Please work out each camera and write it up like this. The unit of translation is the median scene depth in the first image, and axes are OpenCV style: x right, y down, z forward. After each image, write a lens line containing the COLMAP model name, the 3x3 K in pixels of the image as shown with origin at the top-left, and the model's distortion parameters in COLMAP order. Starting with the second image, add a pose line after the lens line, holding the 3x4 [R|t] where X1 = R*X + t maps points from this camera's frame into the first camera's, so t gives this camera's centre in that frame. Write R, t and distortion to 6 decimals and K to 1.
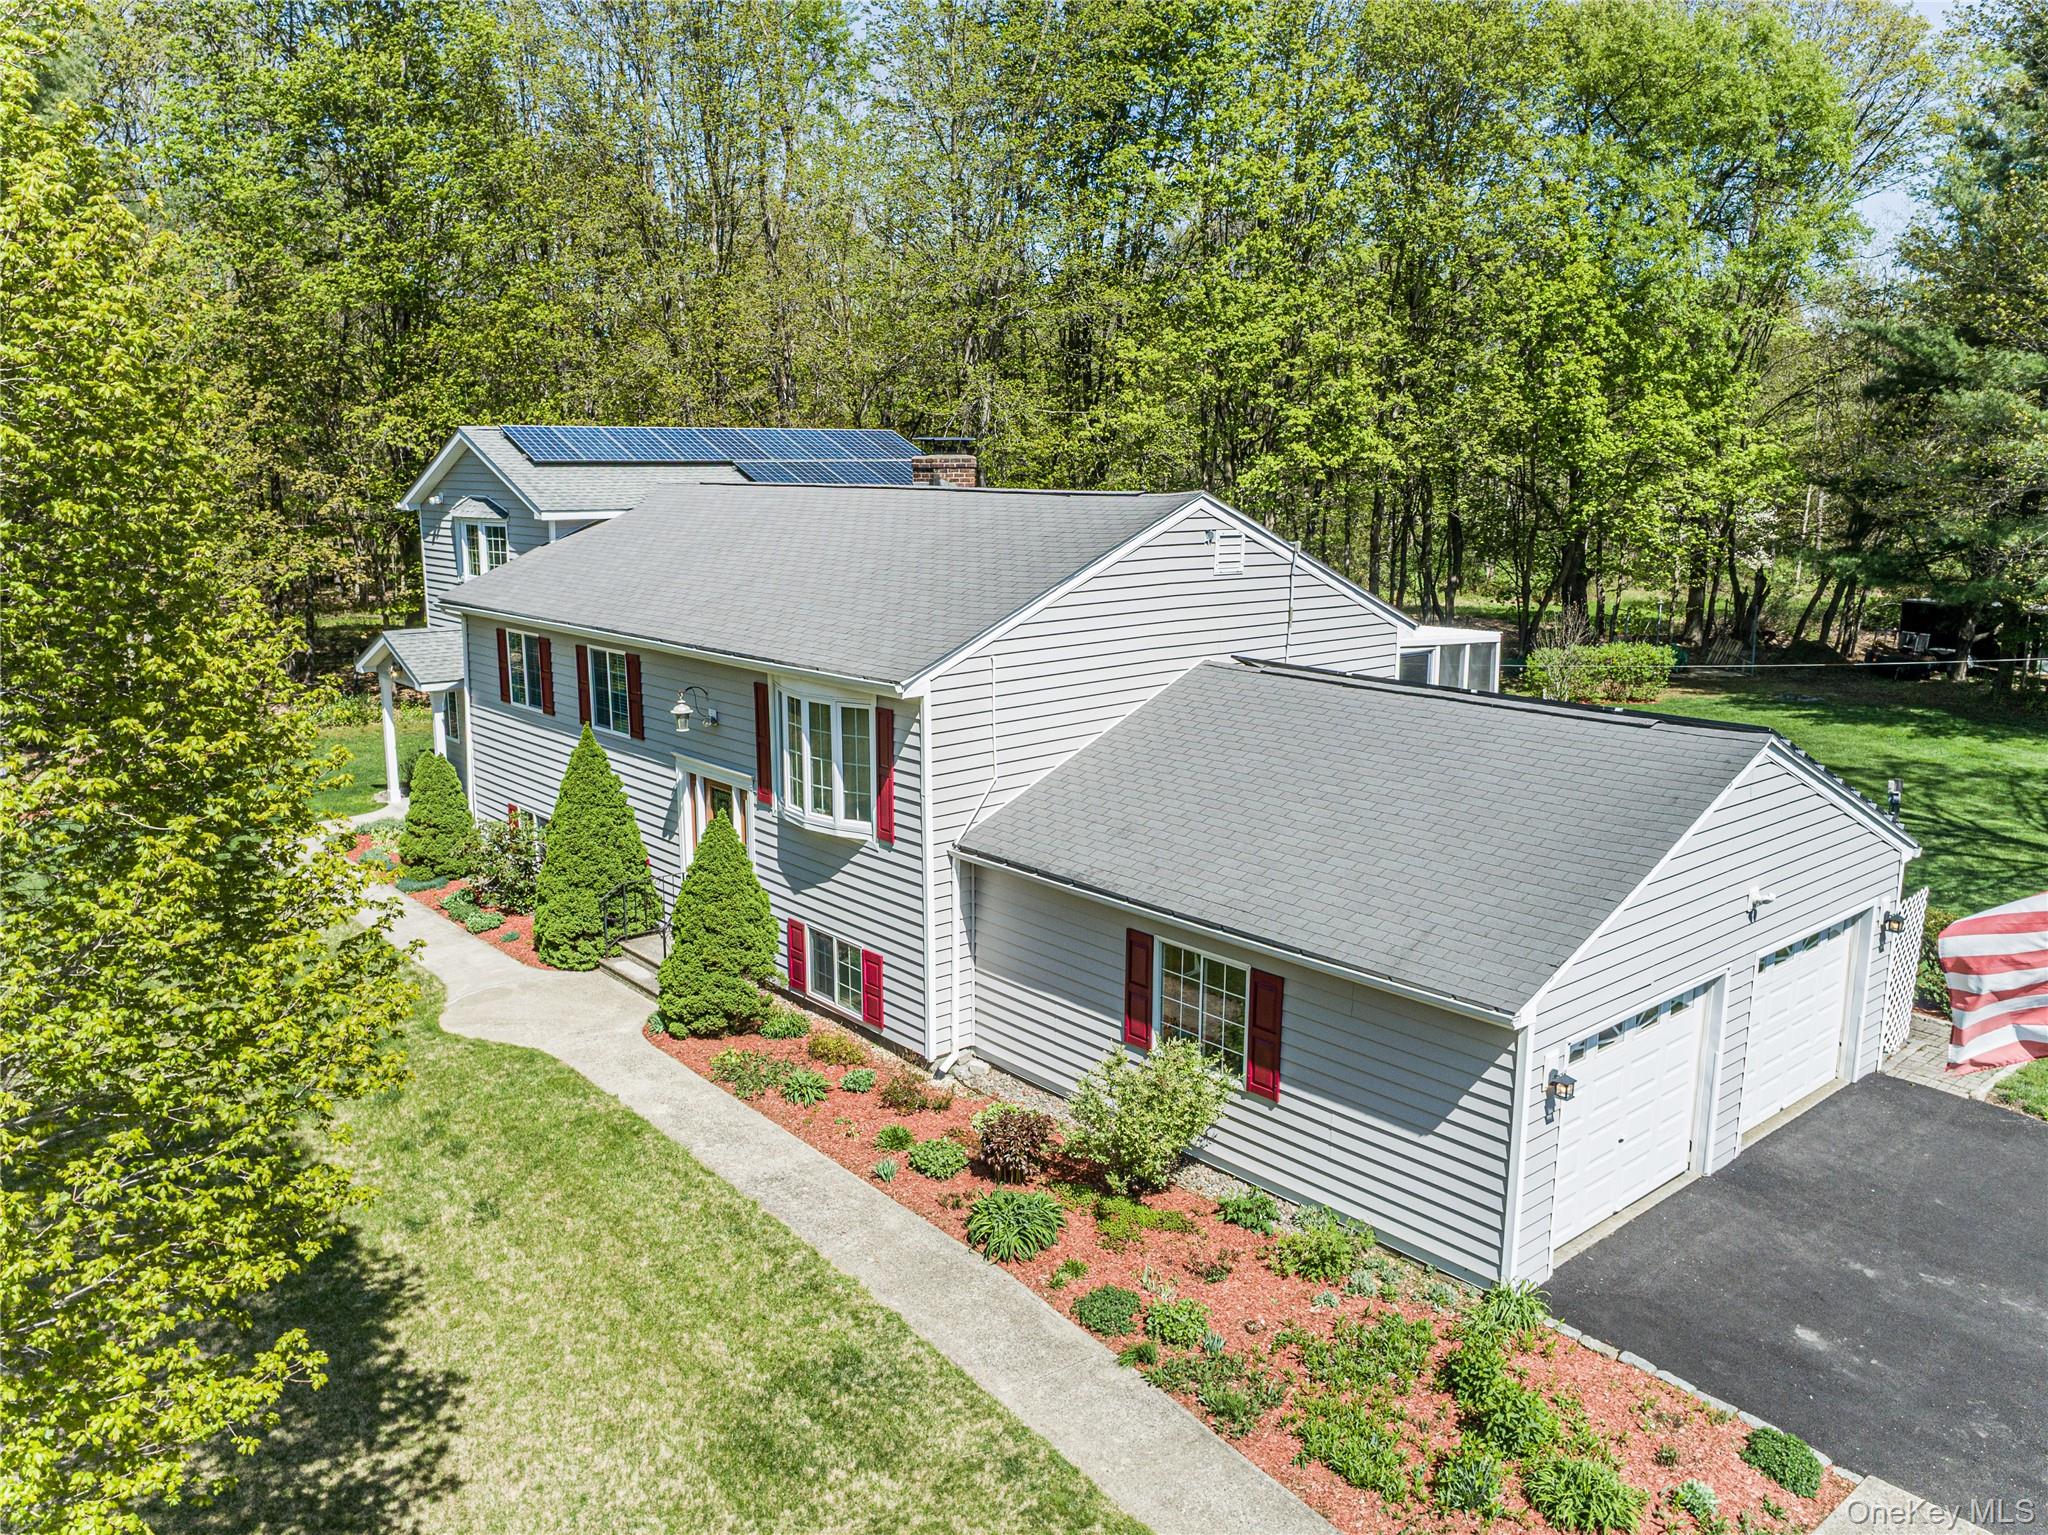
lens RADIAL K [[1560.7, 0, 1028.8], [0, 1560.7, 760.1], [0, 0, 1]] dist [-0.020067, 0.010875]
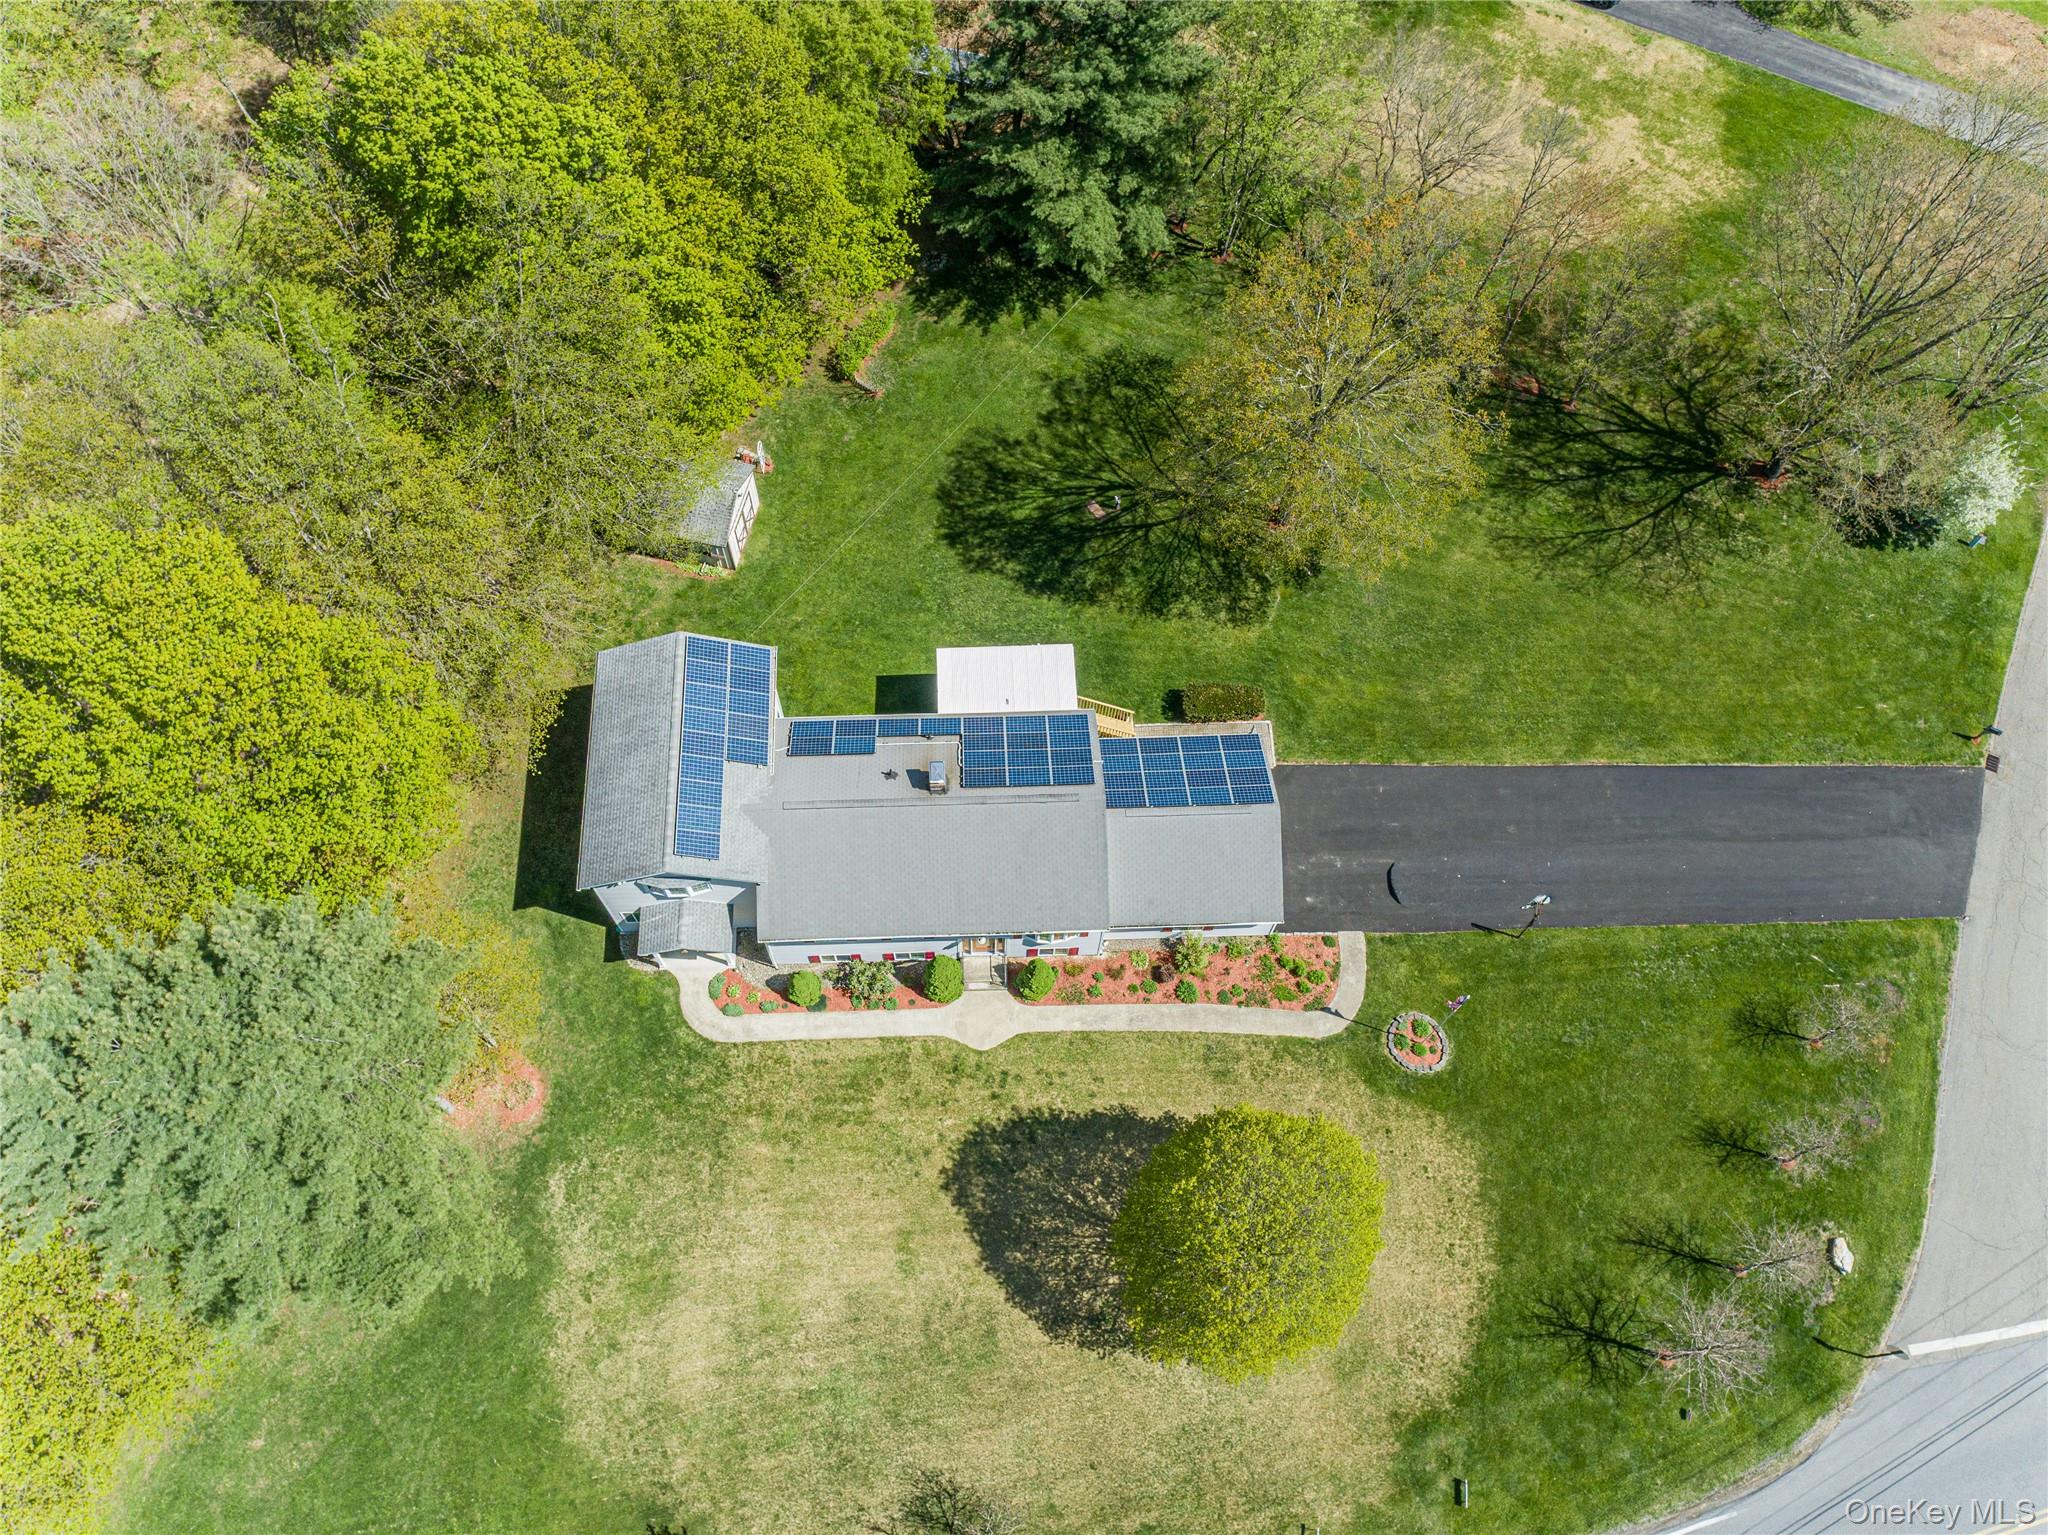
lens RADIAL K [[1560.7, 0, 1019.3], [0, 1560.7, 772.0], [0, 0, 1]] dist [-0.020067, 0.010875]
pose [[0.624735, -0.703693, 0.338413, -1.071957], [0.133941, 0.523550, 0.841401, -2.997334], [-0.769263, -0.480325, 0.421333, -0.159804]]
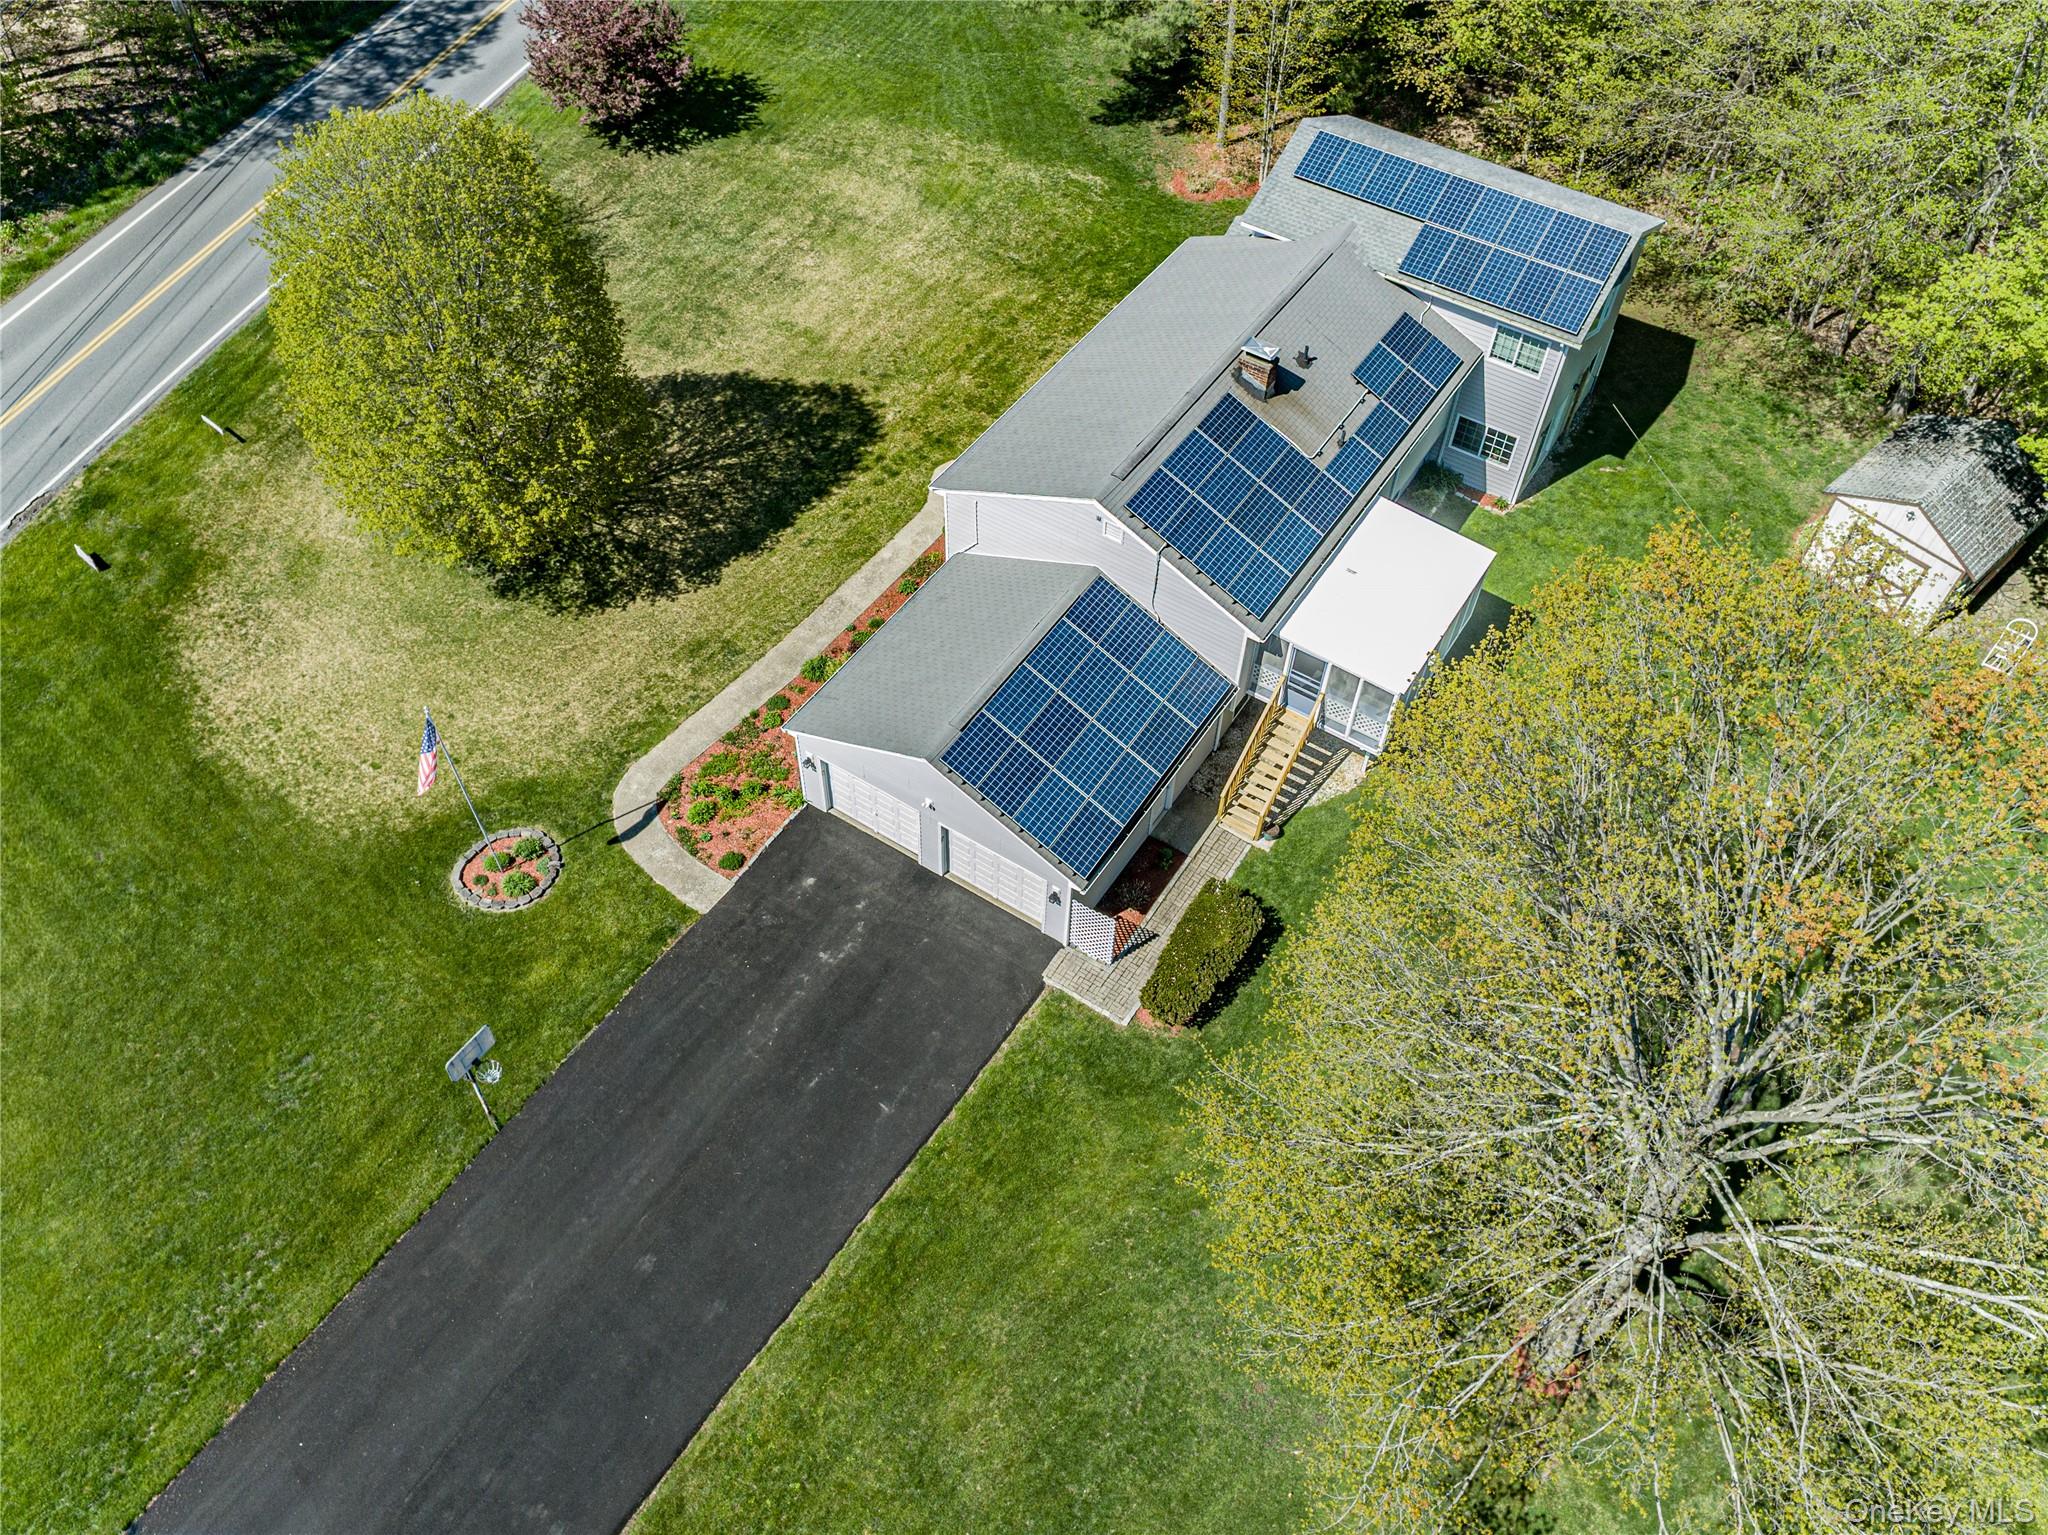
lens RADIAL K [[1560.7, 0, 1032.8], [0, 1560.7, 782.2], [0, 0, 1]] dist [-0.020067, 0.010875]
pose [[0.278965, 0.751686, -0.597617, 1.550893], [-0.198935, 0.654058, 0.729817, -1.370400], [0.939470, -0.084707, 0.331996, 0.304812]]
